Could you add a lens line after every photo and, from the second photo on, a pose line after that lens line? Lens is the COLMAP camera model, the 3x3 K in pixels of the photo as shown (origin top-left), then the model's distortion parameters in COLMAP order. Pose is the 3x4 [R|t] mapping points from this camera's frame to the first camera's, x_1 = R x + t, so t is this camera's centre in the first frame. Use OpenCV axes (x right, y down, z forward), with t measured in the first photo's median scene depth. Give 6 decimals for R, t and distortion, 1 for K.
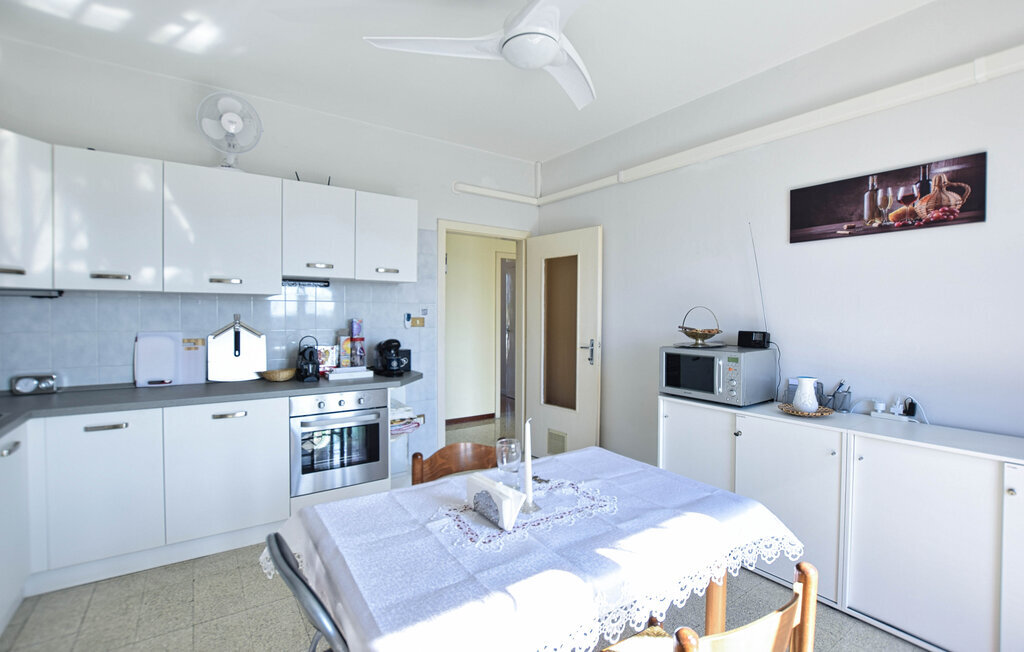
lens RADIAL K [[463.8, 0, 506.1], [0, 463.8, 322.4], [0, 0, 1]] dist [-0.030469, 0.001702]
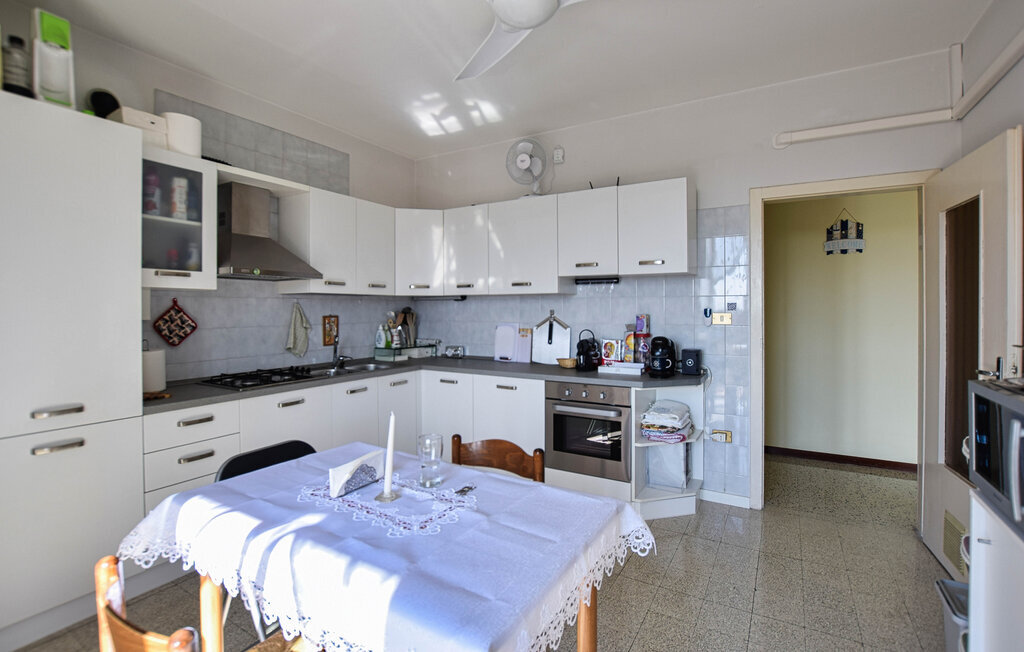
lens RADIAL K [[463.8, 0, 502.2], [0, 463.8, 309.4], [0, 0, 1]] dist [-0.030469, 0.001702]
pose [[0.405221, -0.005311, -0.914203, 0.548864], [-0.012487, 0.999858, -0.011344, -0.004115], [0.914133, 0.016013, 0.405097, 0.409541]]
